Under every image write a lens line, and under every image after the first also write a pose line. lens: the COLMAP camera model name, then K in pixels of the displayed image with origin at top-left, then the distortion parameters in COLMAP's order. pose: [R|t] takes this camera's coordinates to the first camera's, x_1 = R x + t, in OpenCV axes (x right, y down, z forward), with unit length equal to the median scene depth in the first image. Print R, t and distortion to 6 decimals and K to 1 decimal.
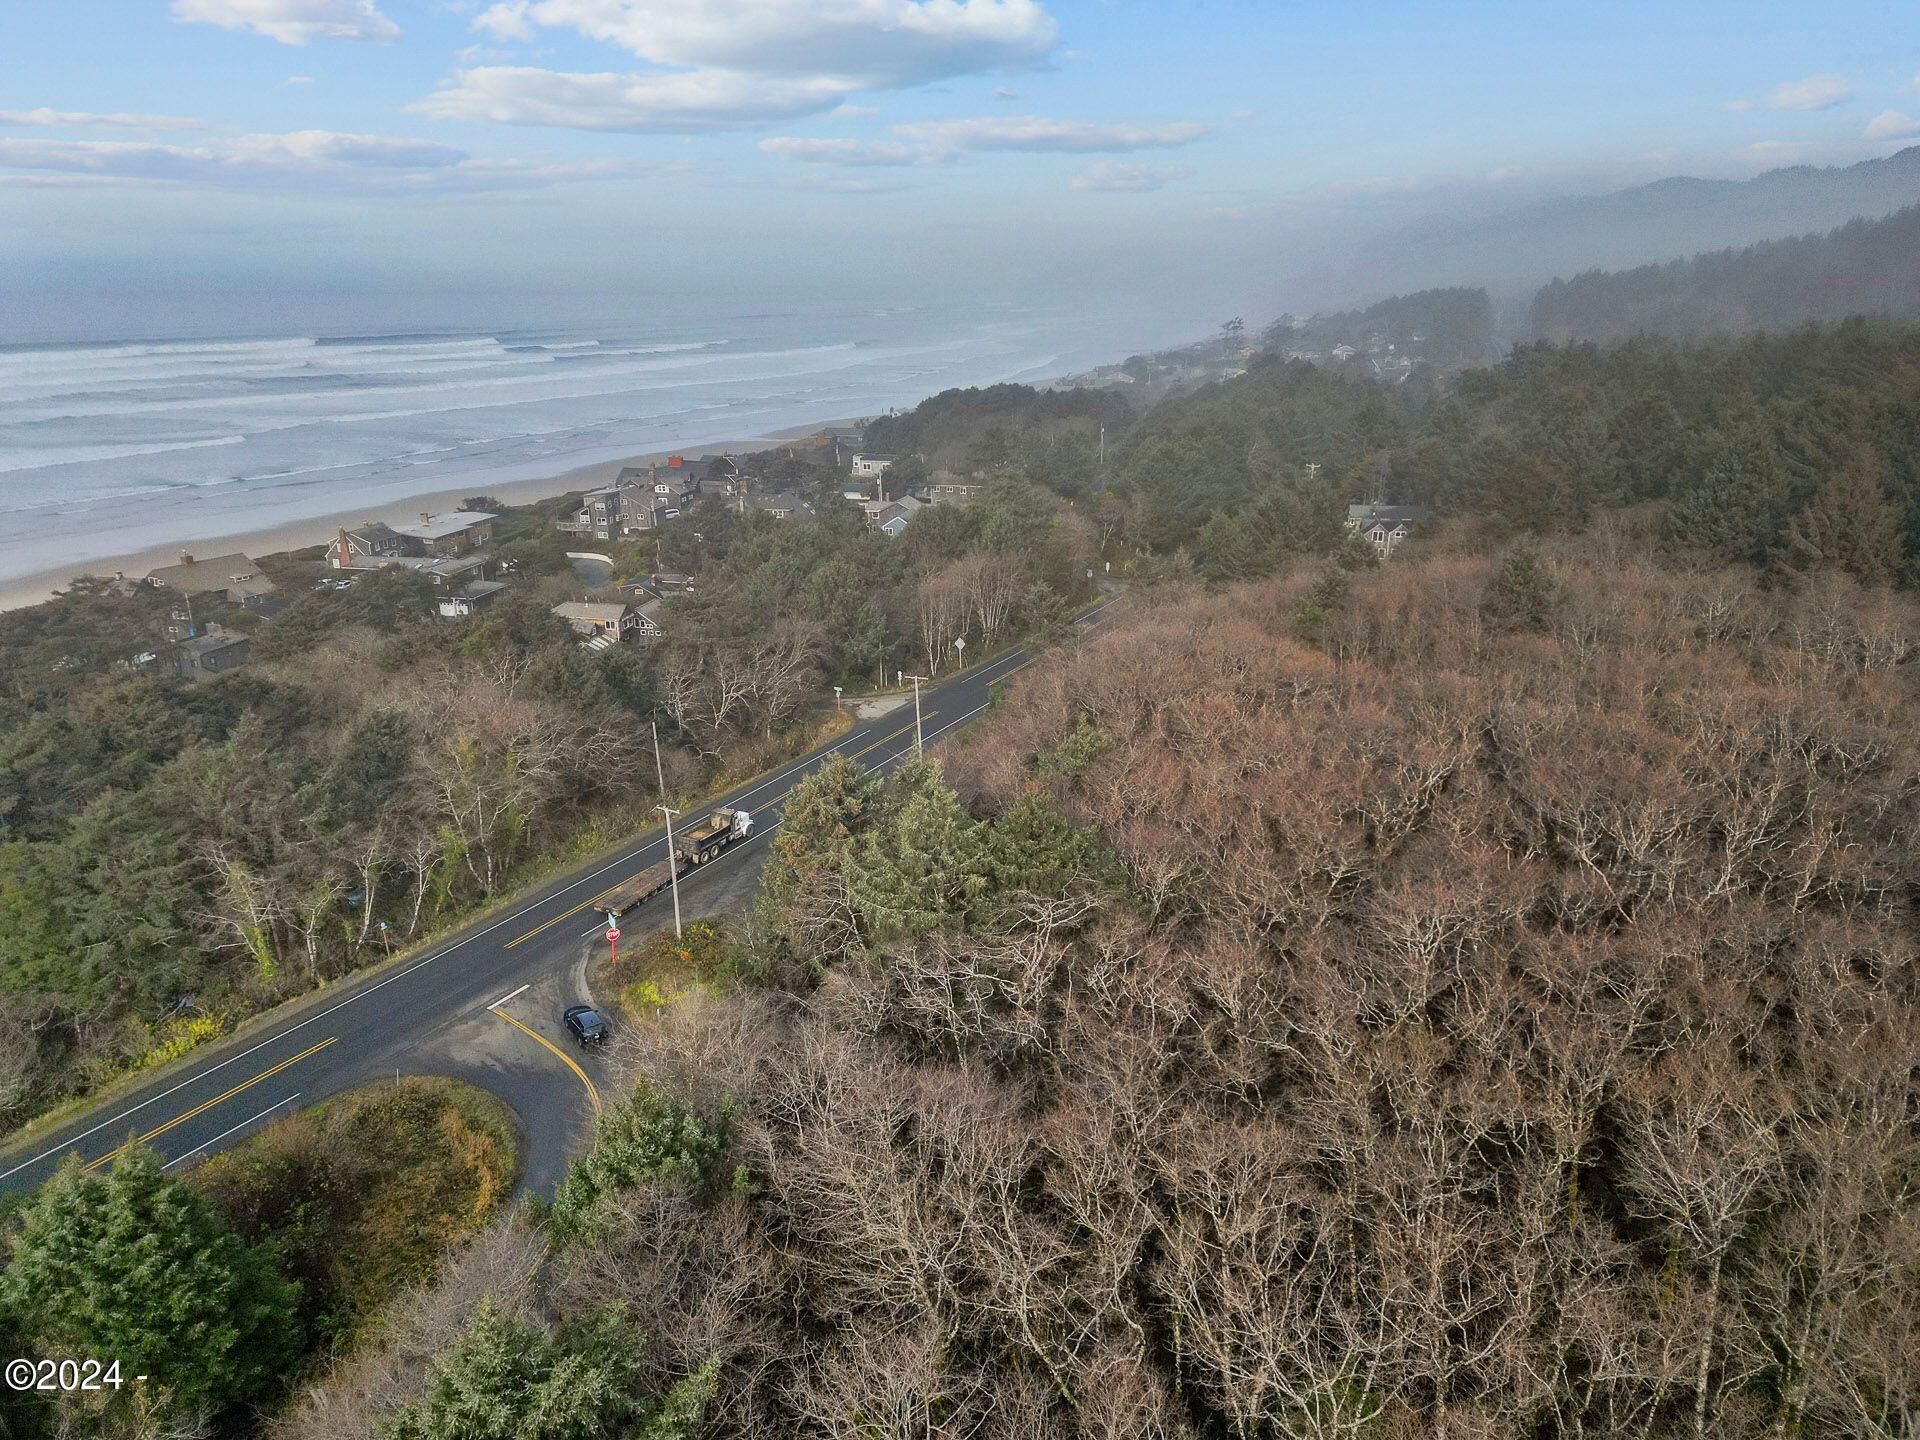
lens RADIAL K [[1405.3, 0, 946.4], [0, 1405.3, 718.8], [0, 0, 1]] dist [0.061151, -0.037938]
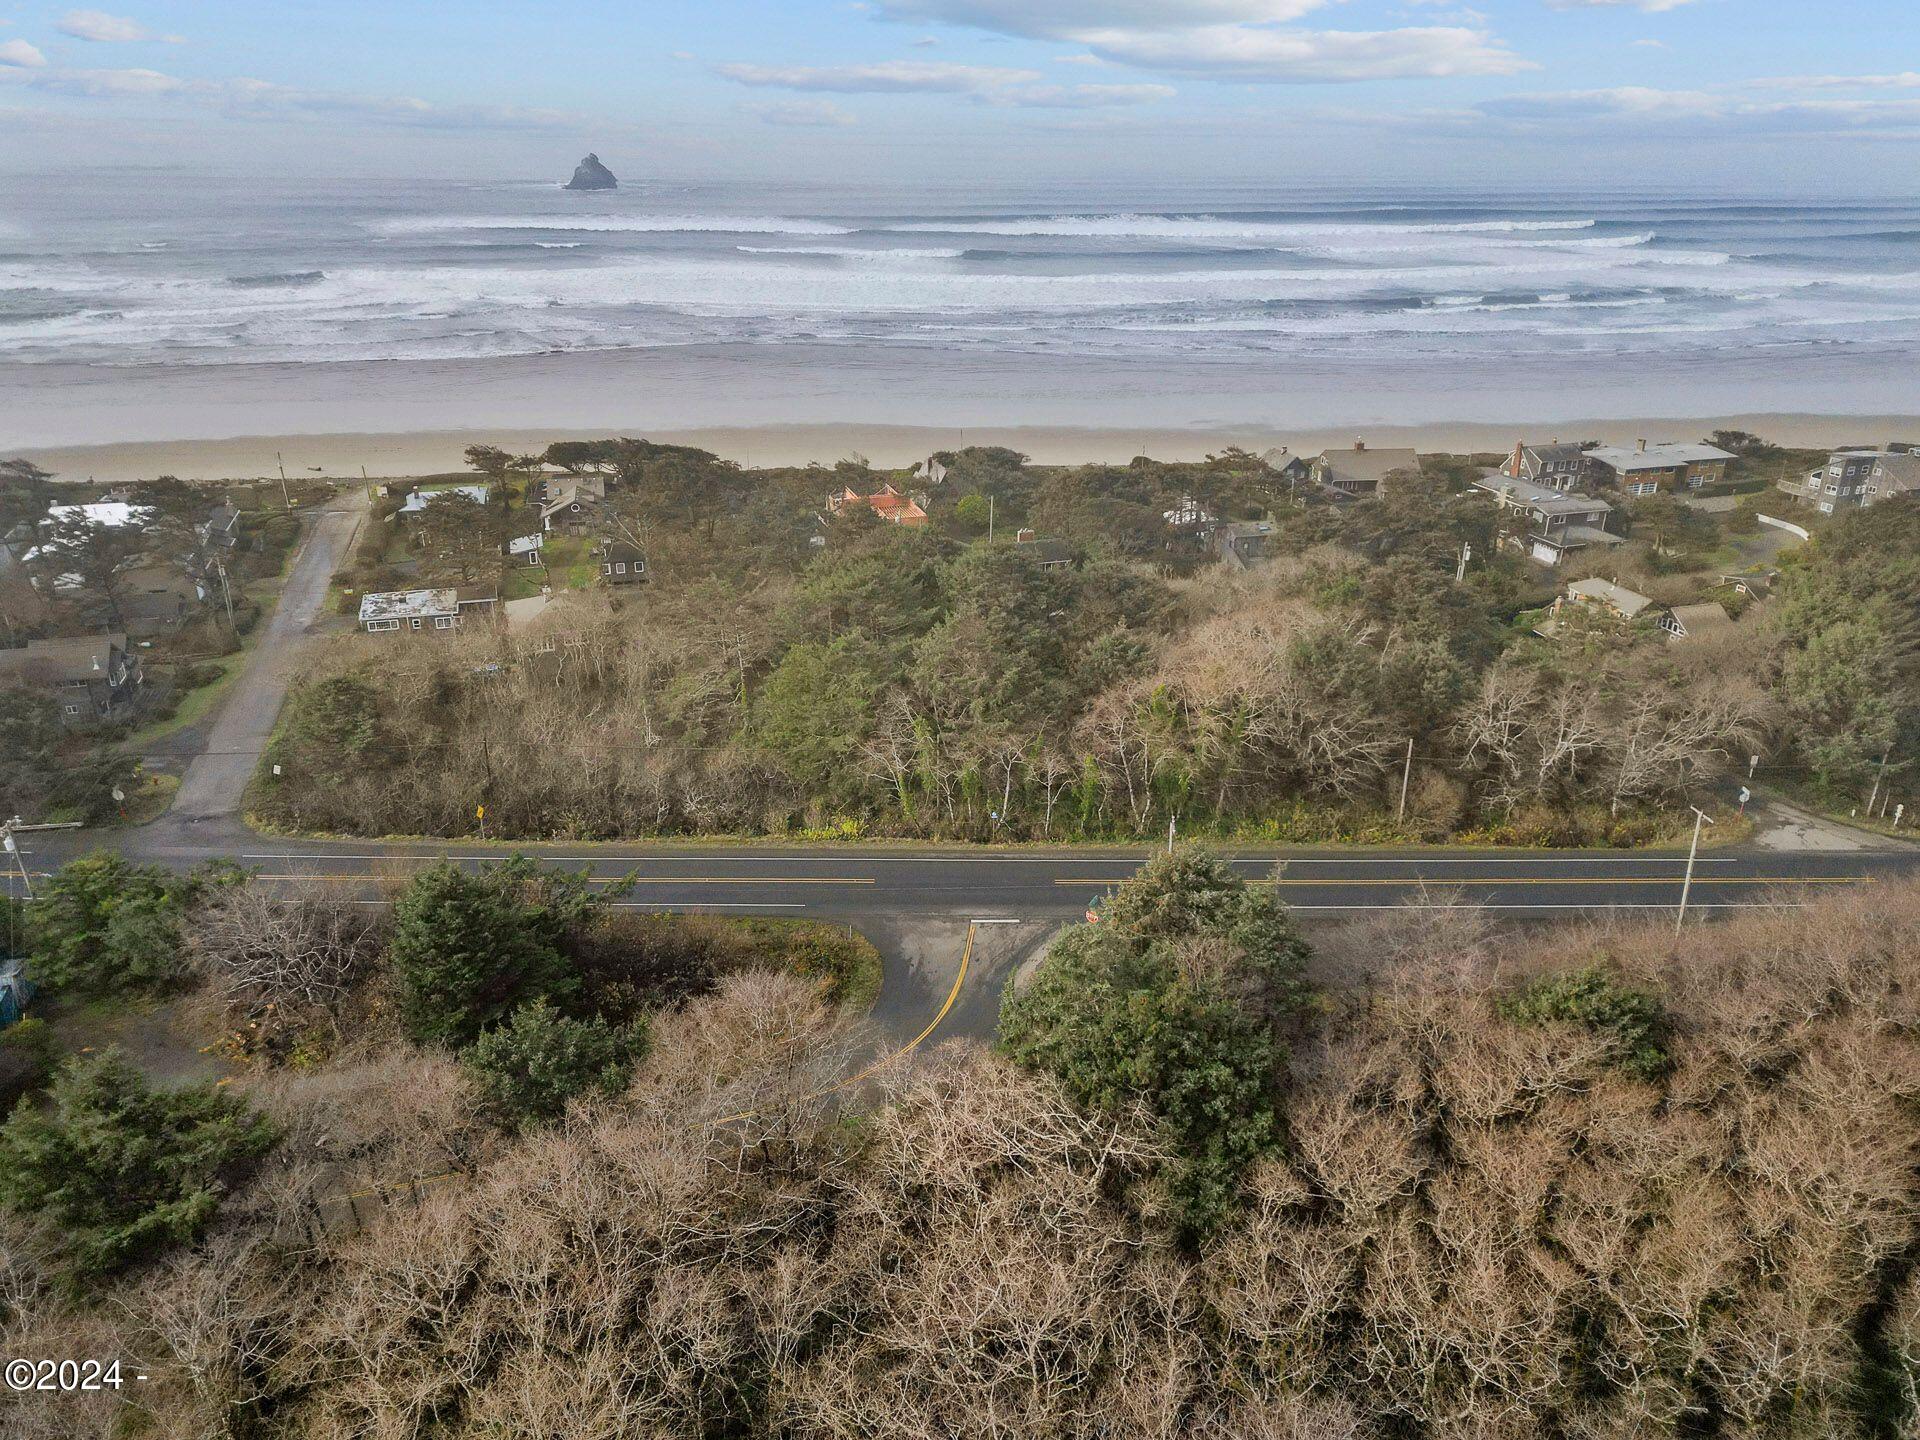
lens RADIAL K [[1405.3, 0, 946.4], [0, 1405.3, 718.8], [0, 0, 1]] dist [0.061151, -0.037938]
pose [[0.492363, 0.347315, -0.798092, 0.219266], [-0.268267, 0.932852, 0.240460, -0.089421], [0.828016, 0.095708, 0.552475, 0.176659]]
